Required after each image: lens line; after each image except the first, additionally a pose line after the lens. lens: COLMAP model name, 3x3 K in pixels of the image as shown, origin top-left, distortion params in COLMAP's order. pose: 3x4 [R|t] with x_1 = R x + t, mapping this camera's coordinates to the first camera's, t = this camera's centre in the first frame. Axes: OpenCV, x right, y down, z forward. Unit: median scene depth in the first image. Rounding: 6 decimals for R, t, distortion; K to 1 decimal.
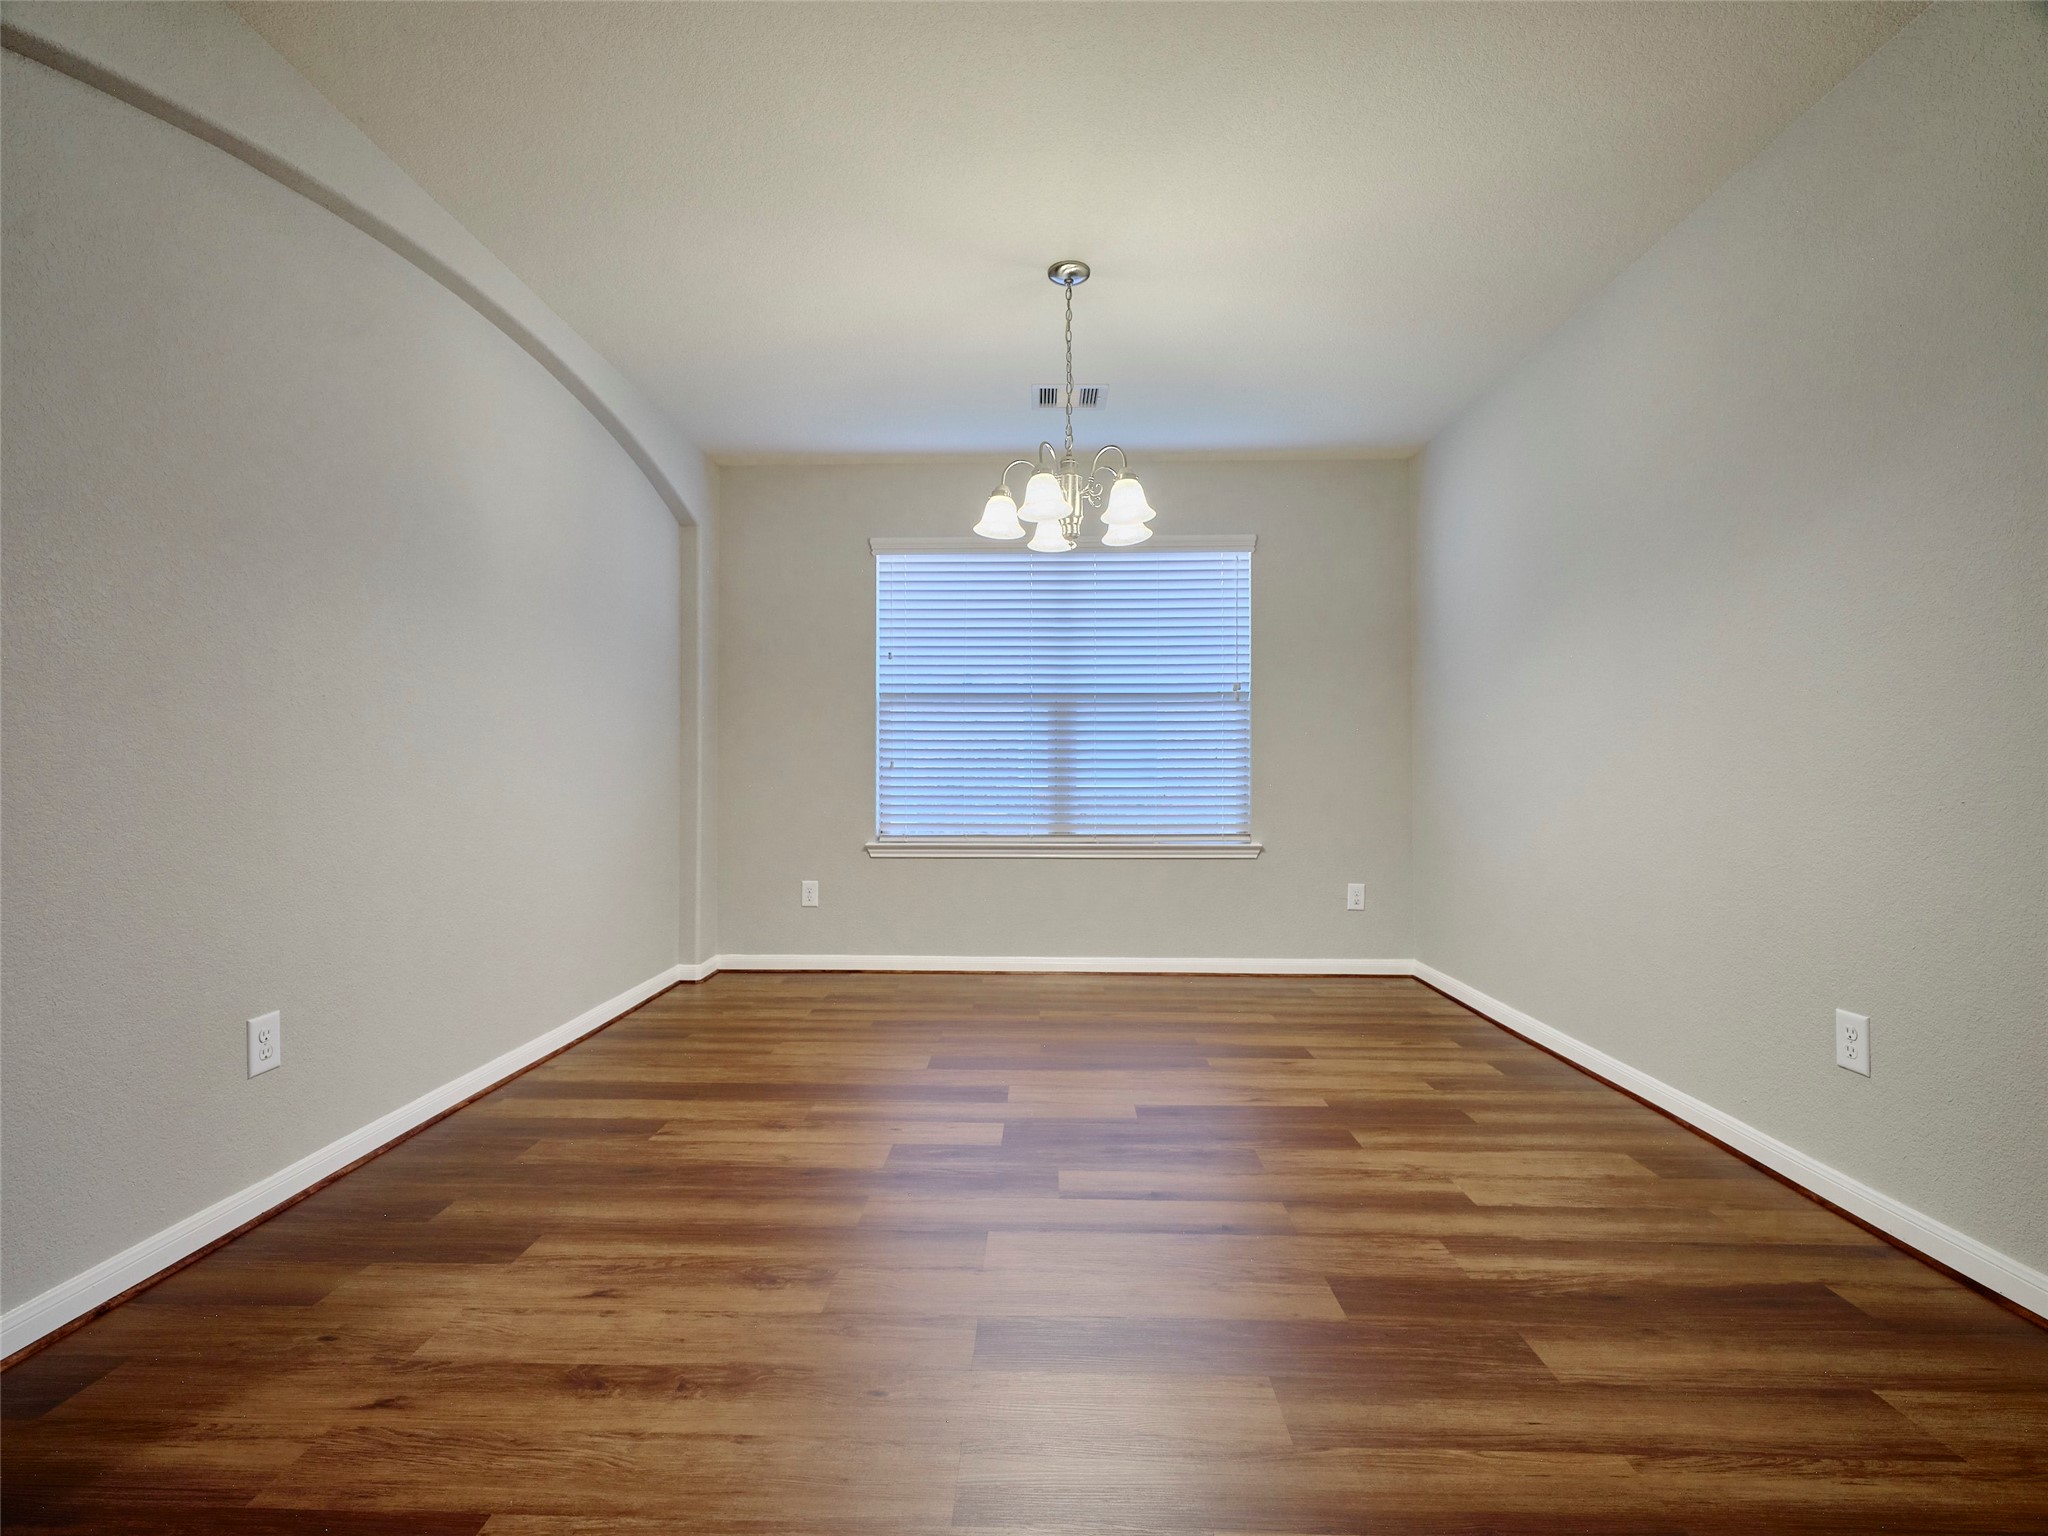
lens RADIAL K [[933.0, 0, 1015.8], [0, 933.0, 773.6], [0, 0, 1]] dist [-0.001447, -0.000261]
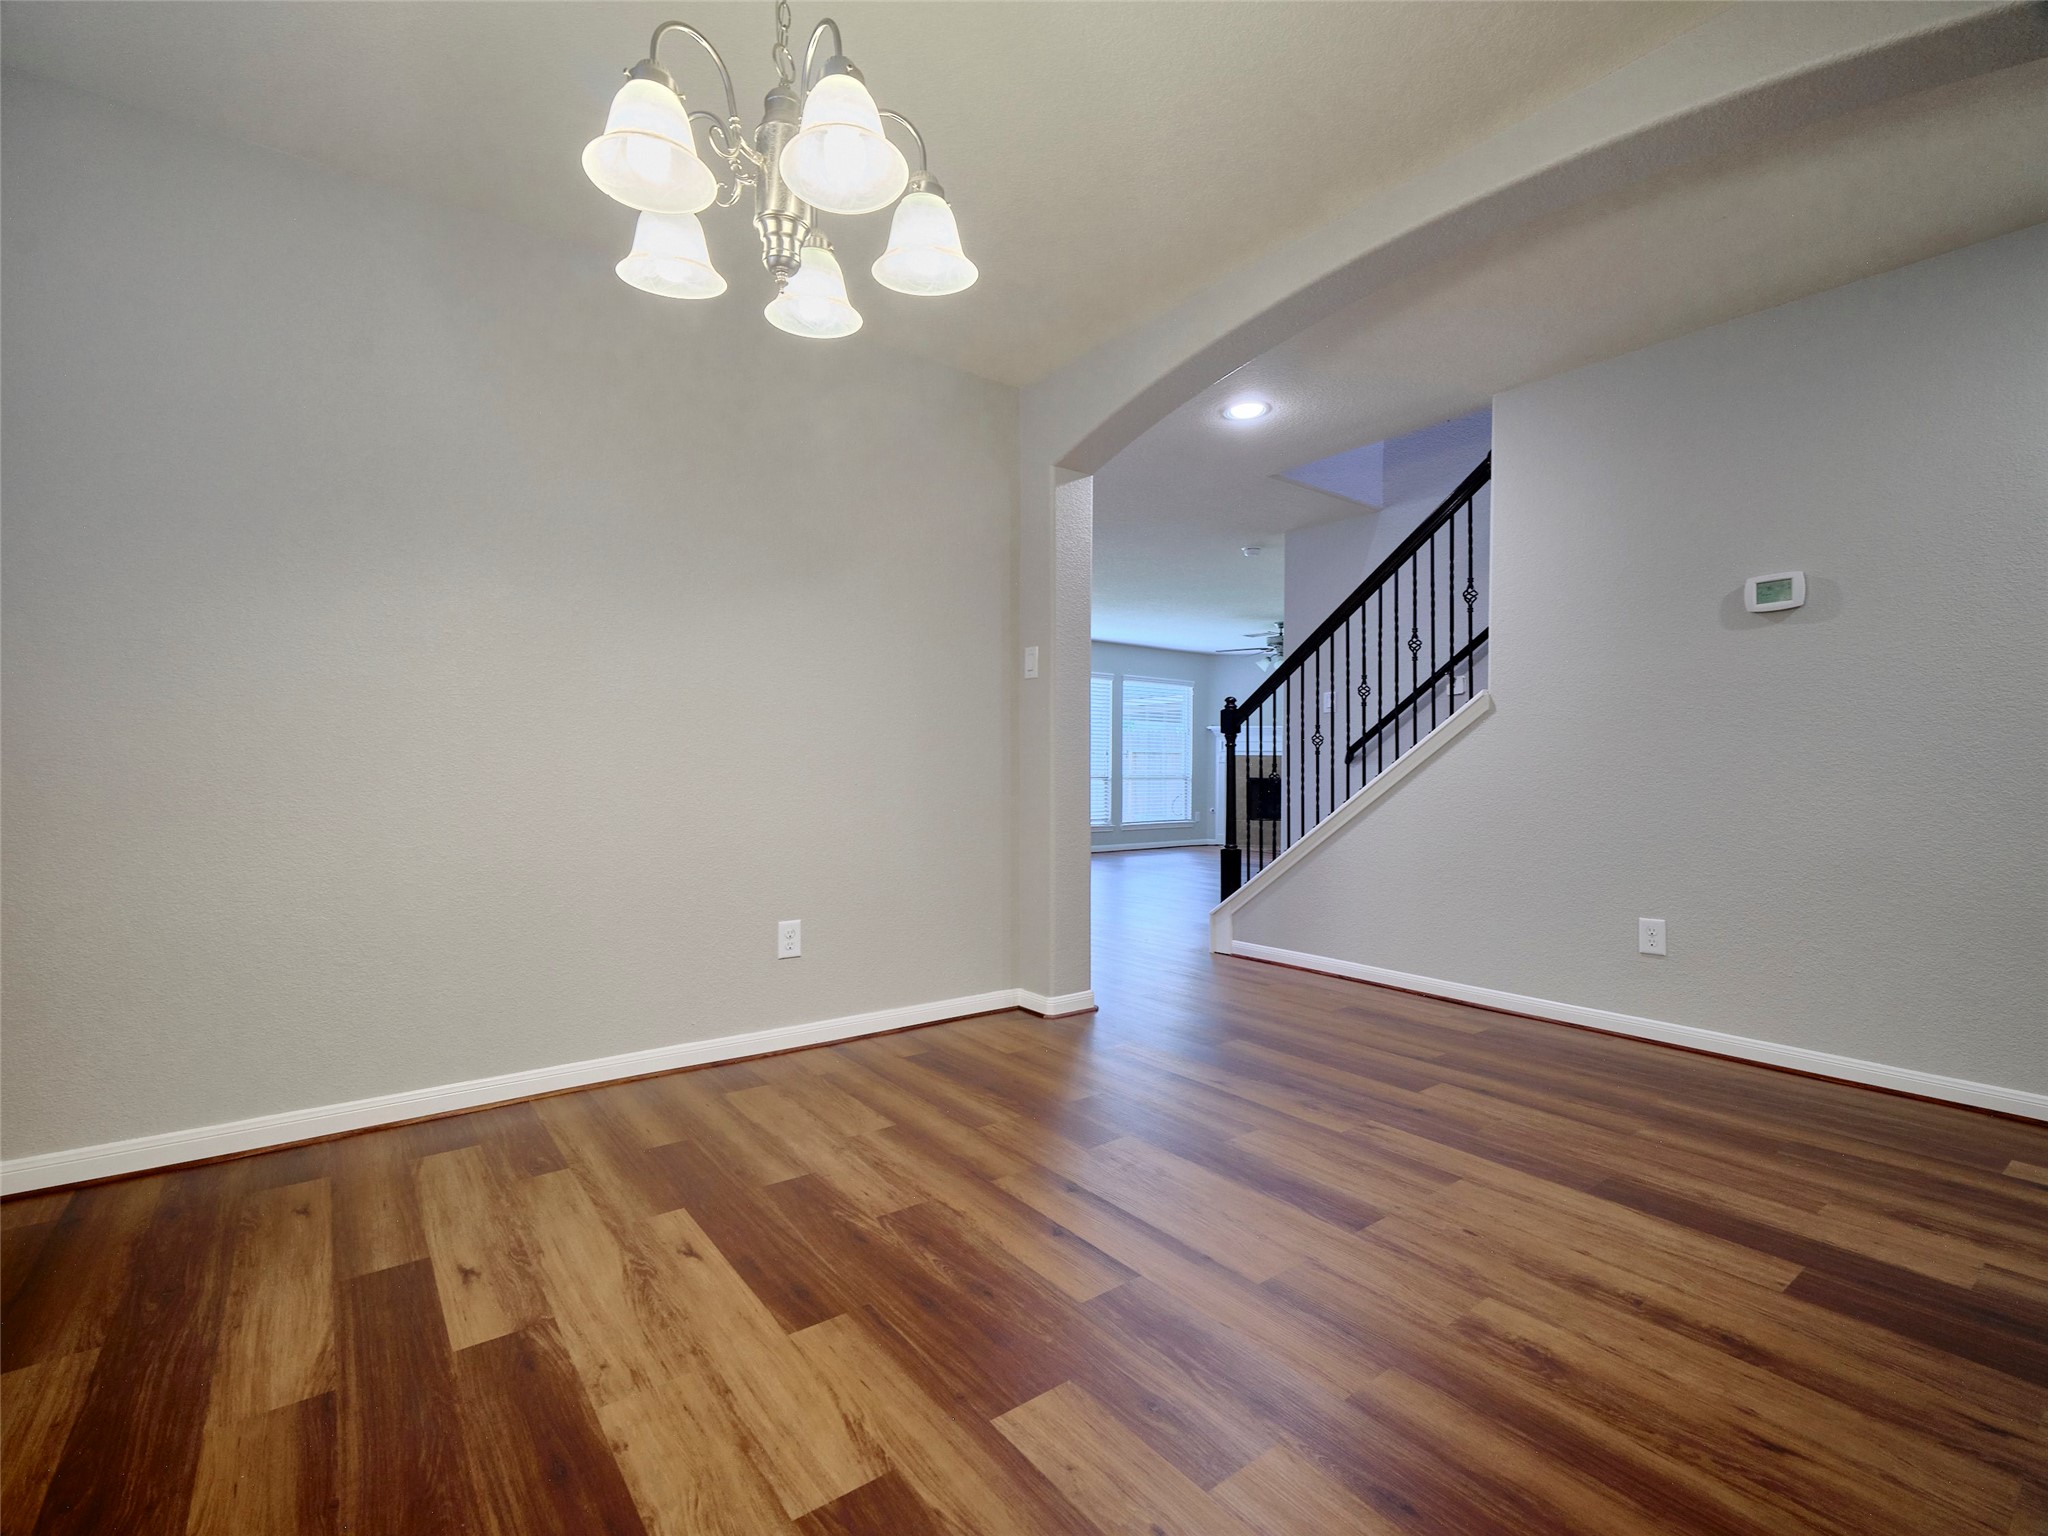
lens RADIAL K [[933.0, 0, 1015.8], [0, 933.0, 773.6], [0, 0, 1]] dist [-0.001447, -0.000261]
pose [[-0.636246, -0.004087, 0.771476, -0.575057], [-0.008812, 0.999959, -0.001970, 0.009064], [-0.771436, -0.008051, -0.636256, 1.775172]]
